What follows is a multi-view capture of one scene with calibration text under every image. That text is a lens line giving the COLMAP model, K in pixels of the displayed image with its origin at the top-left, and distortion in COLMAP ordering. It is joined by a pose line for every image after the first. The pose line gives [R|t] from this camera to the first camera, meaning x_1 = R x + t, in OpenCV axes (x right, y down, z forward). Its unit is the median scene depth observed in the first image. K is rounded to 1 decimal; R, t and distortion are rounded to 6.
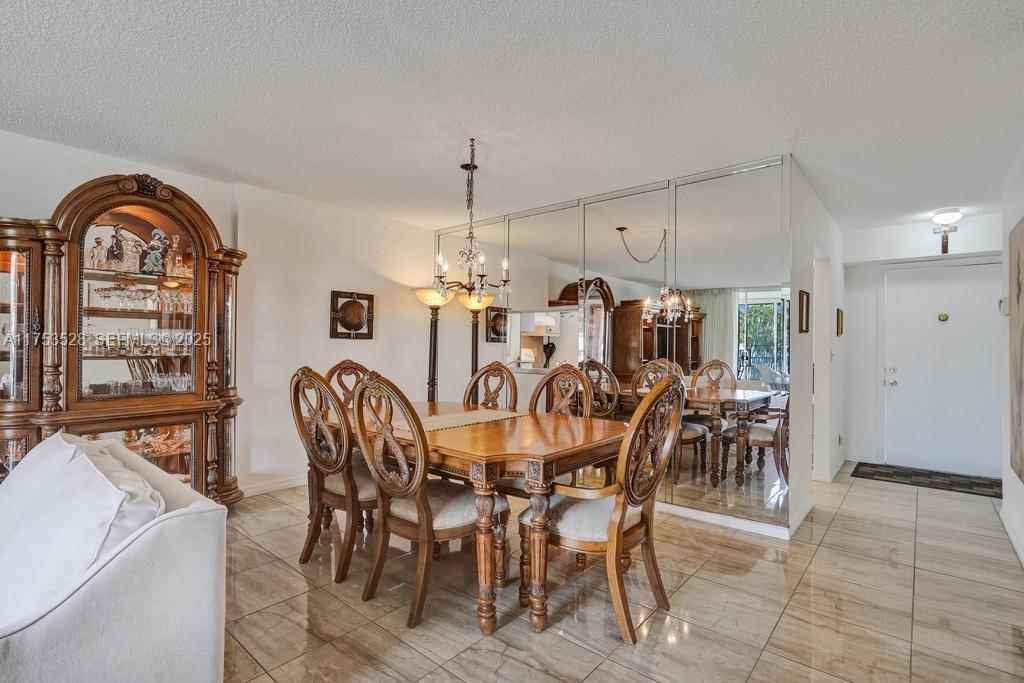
lens RADIAL K [[482.4, 0, 509.3], [0, 482.4, 345.0], [0, 0, 1]] dist [-0.033222, 0.016844]
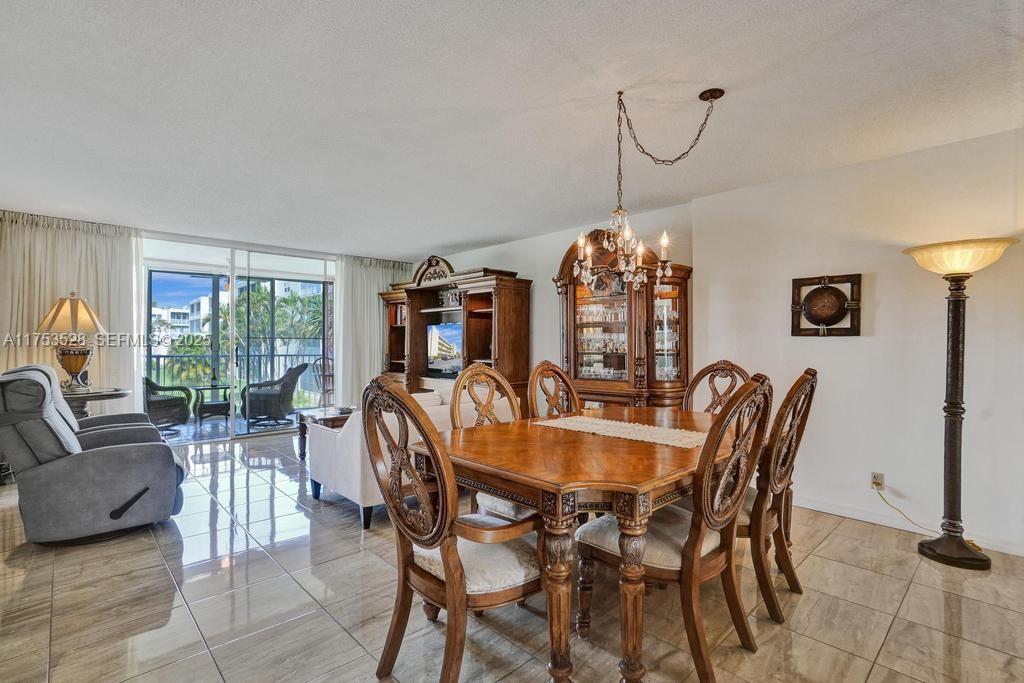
lens RADIAL K [[482.4, 0, 509.3], [0, 482.4, 345.0], [0, 0, 1]] dist [-0.033222, 0.016844]
pose [[-0.103478, -0.006856, -0.994608, 0.491928], [0.005134, 0.999959, -0.007427, 0.004408], [0.994618, -0.005875, -0.103438, 0.574328]]
